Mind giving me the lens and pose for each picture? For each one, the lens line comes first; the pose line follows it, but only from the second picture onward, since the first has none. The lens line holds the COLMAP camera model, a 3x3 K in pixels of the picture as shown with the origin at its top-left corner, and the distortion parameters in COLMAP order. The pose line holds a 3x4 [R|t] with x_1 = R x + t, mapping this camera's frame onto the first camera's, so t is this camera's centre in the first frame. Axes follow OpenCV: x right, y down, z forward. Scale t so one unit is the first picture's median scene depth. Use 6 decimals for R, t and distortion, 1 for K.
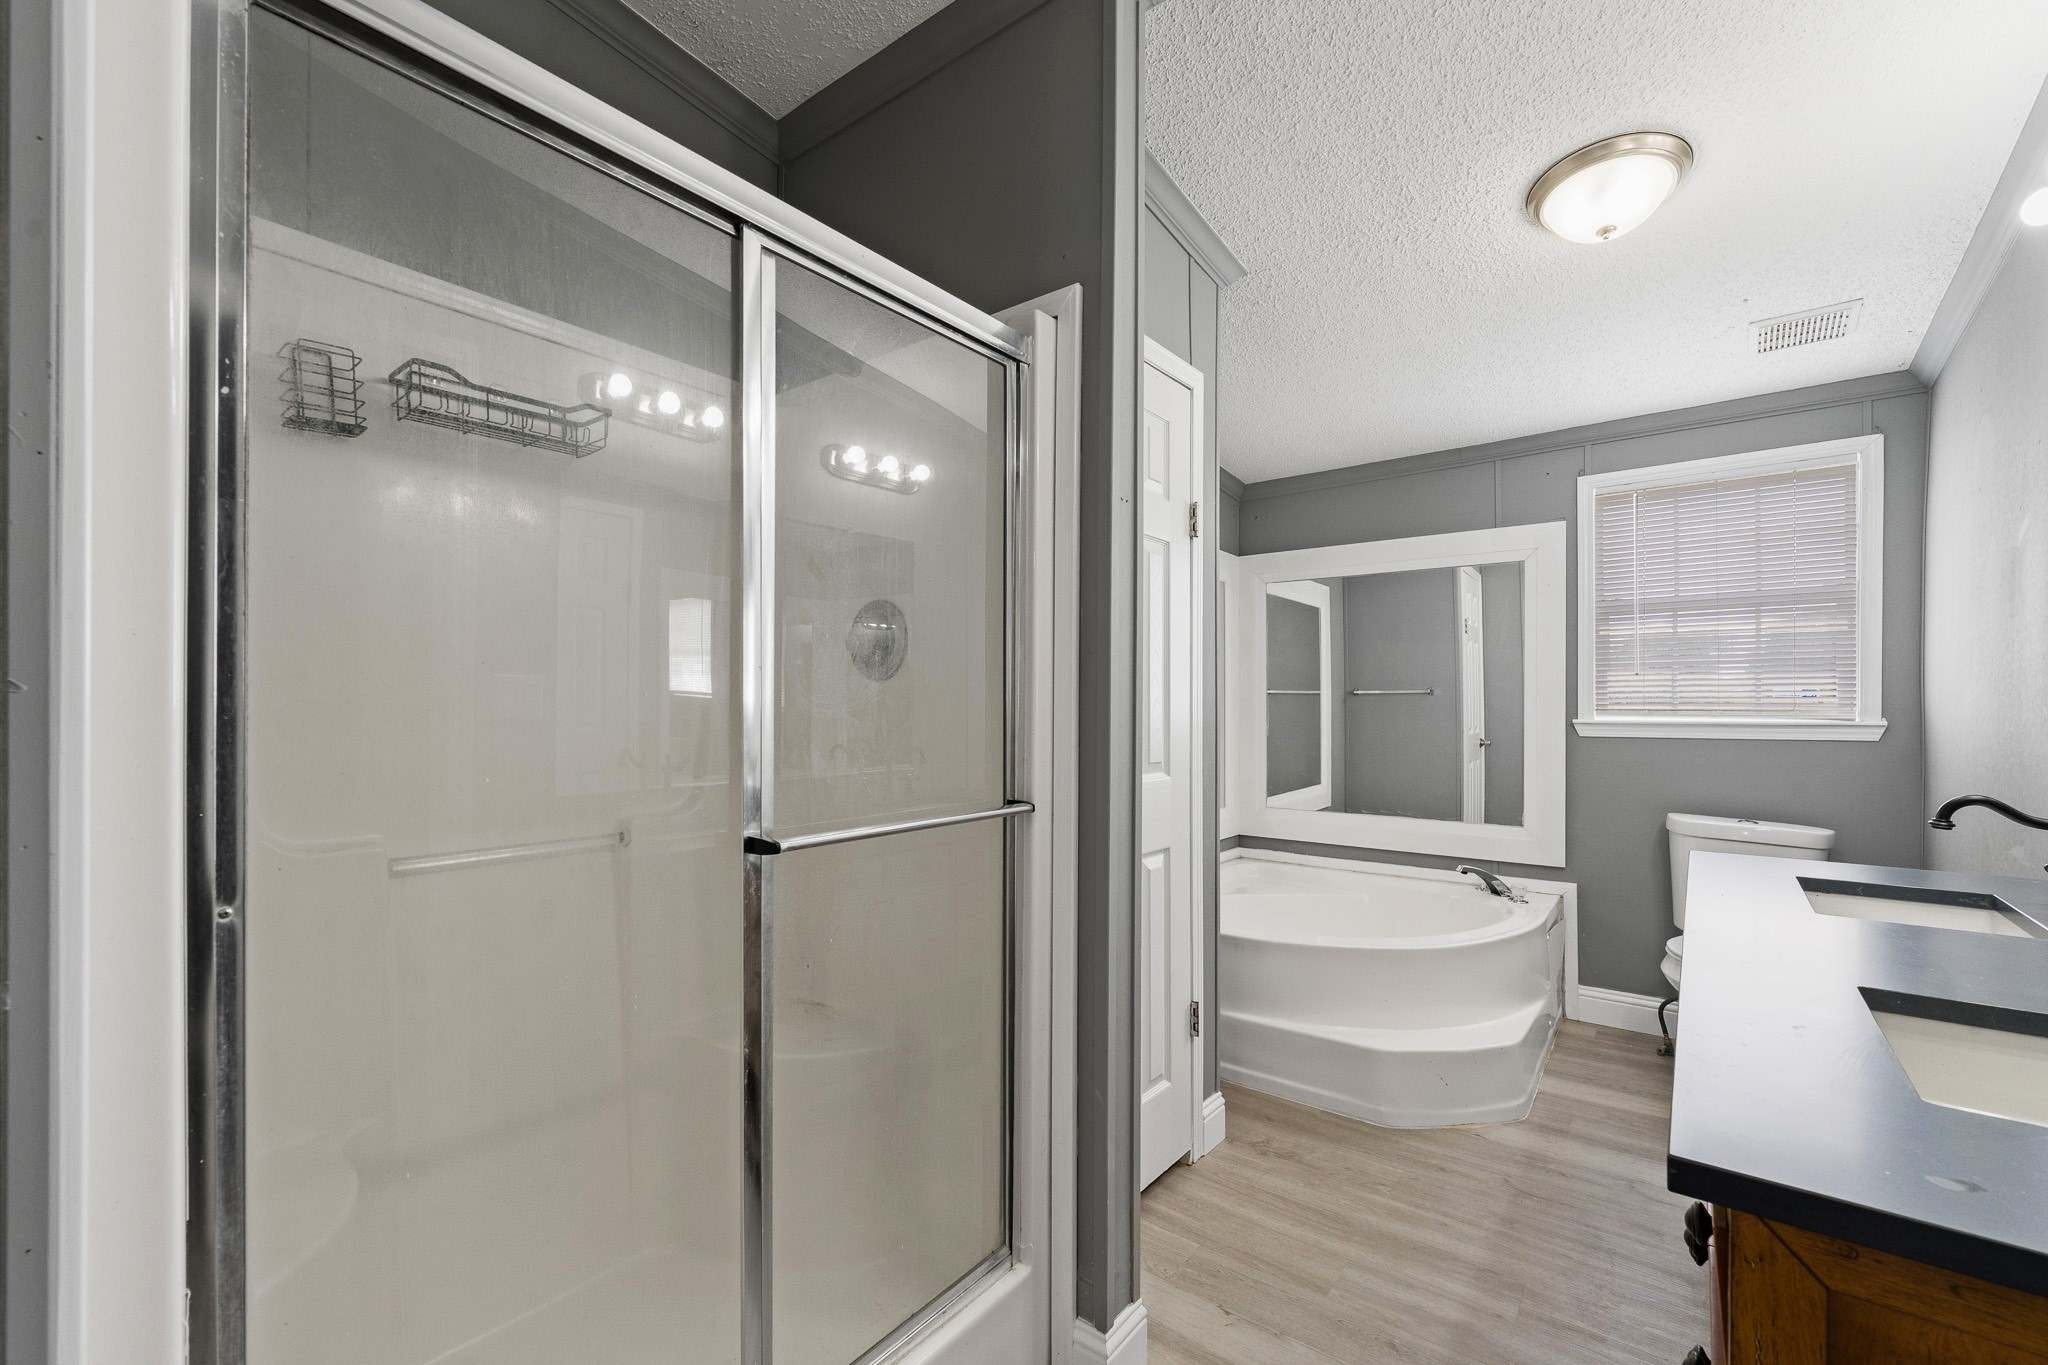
lens RADIAL K [[847.1, 0, 1021.5], [0, 847.1, 709.4], [0, 0, 1]] dist [0.014311, -0.000150]
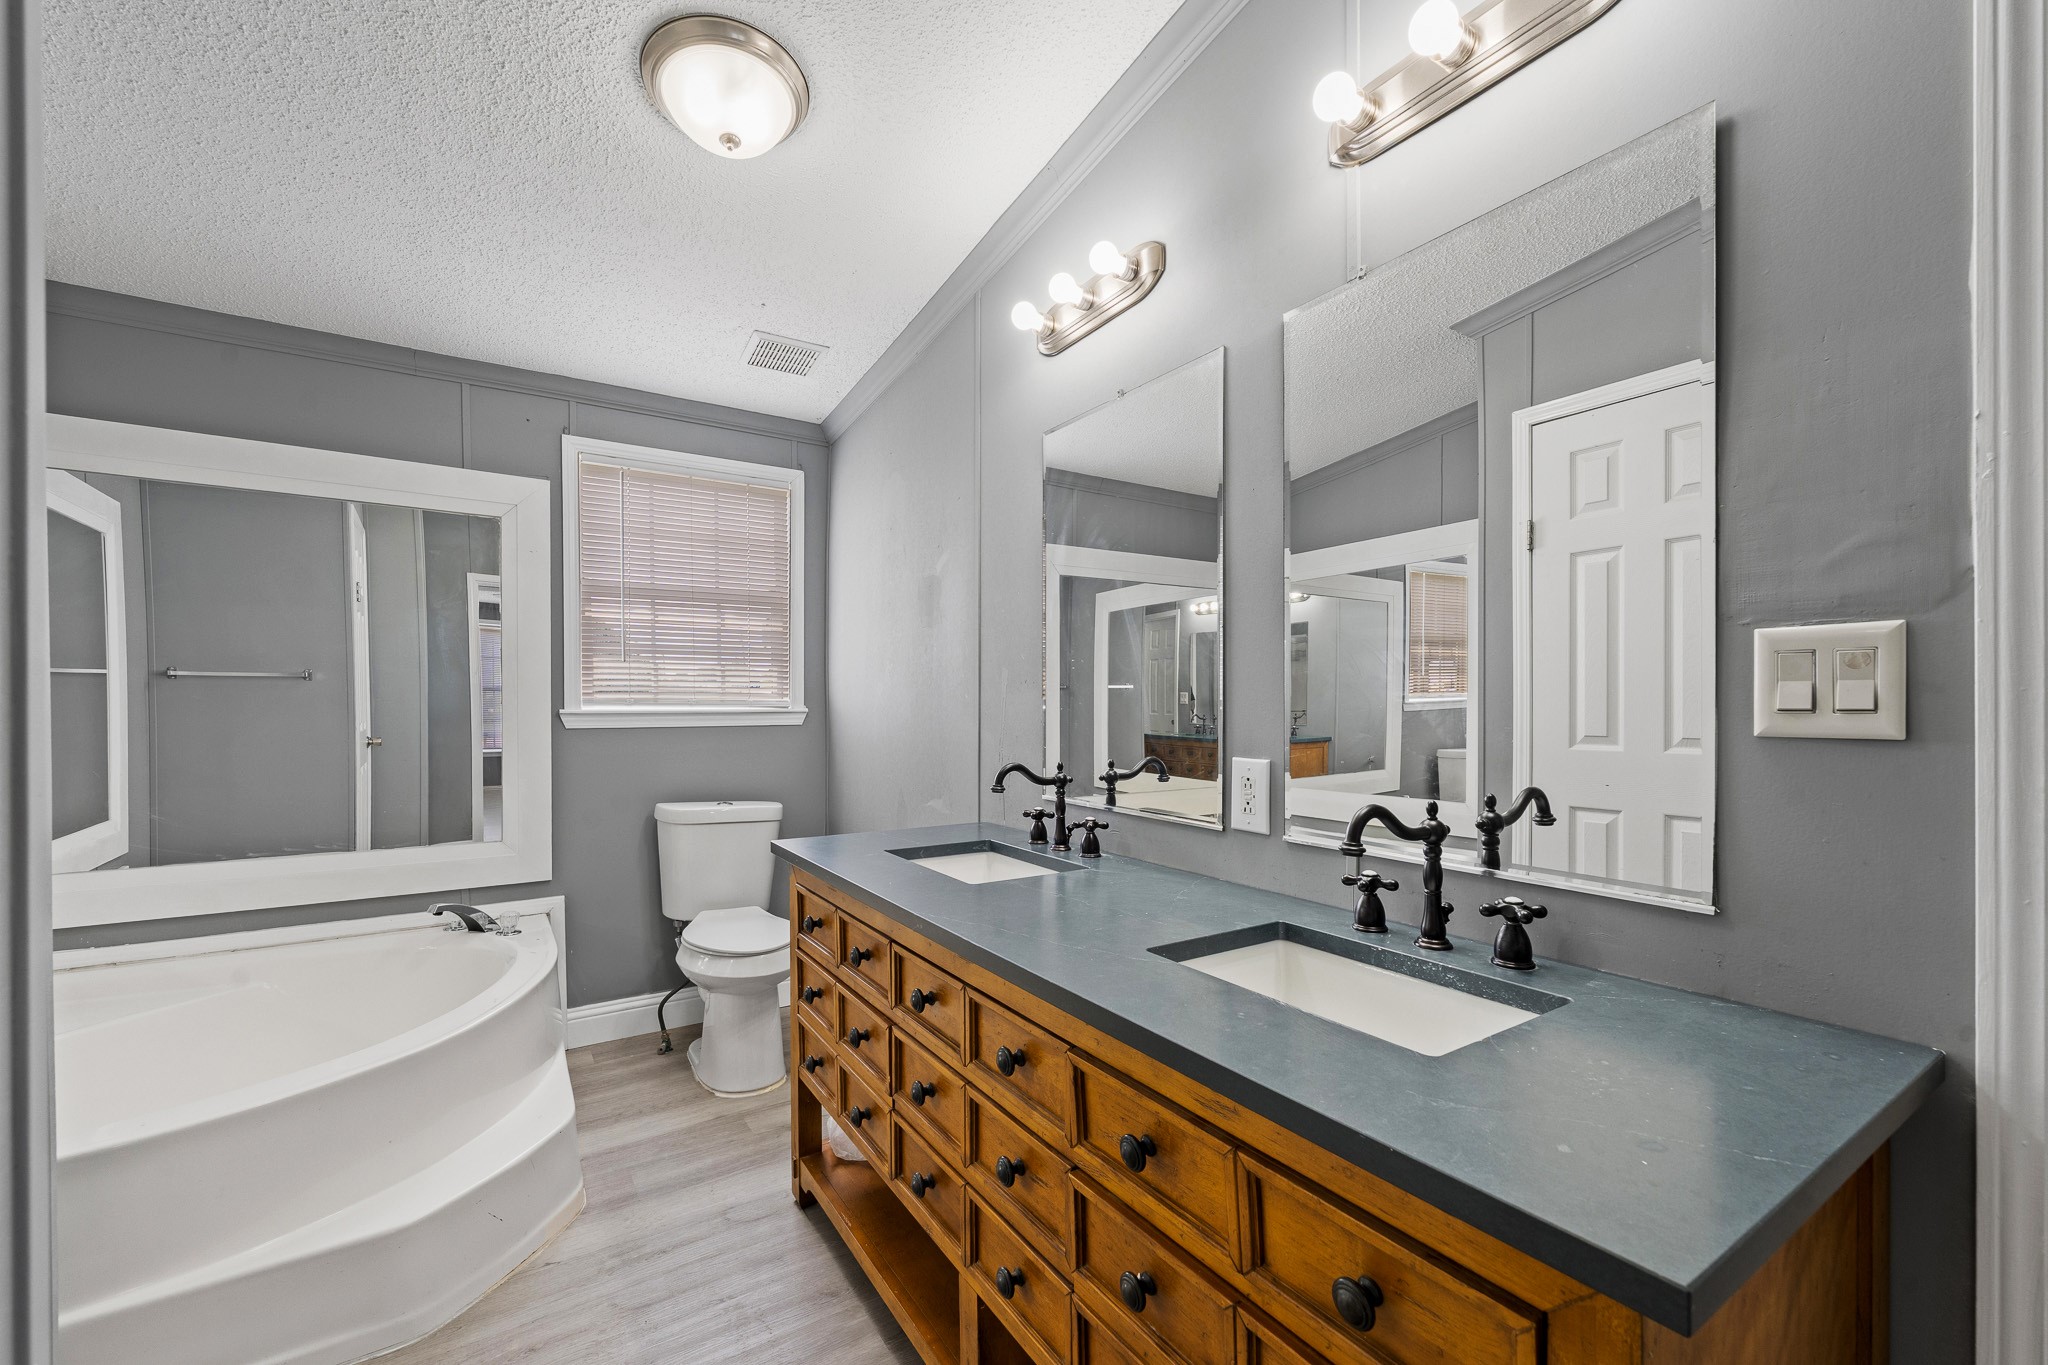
lens RADIAL K [[847.1, 0, 1021.5], [0, 847.1, 709.4], [0, 0, 1]] dist [0.014311, -0.000150]
pose [[0.330857, -0.006601, 0.943658, -0.025634], [0.000381, 0.999976, 0.006861, 0.006457], [-0.943681, -0.001910, 0.330852, 0.291317]]
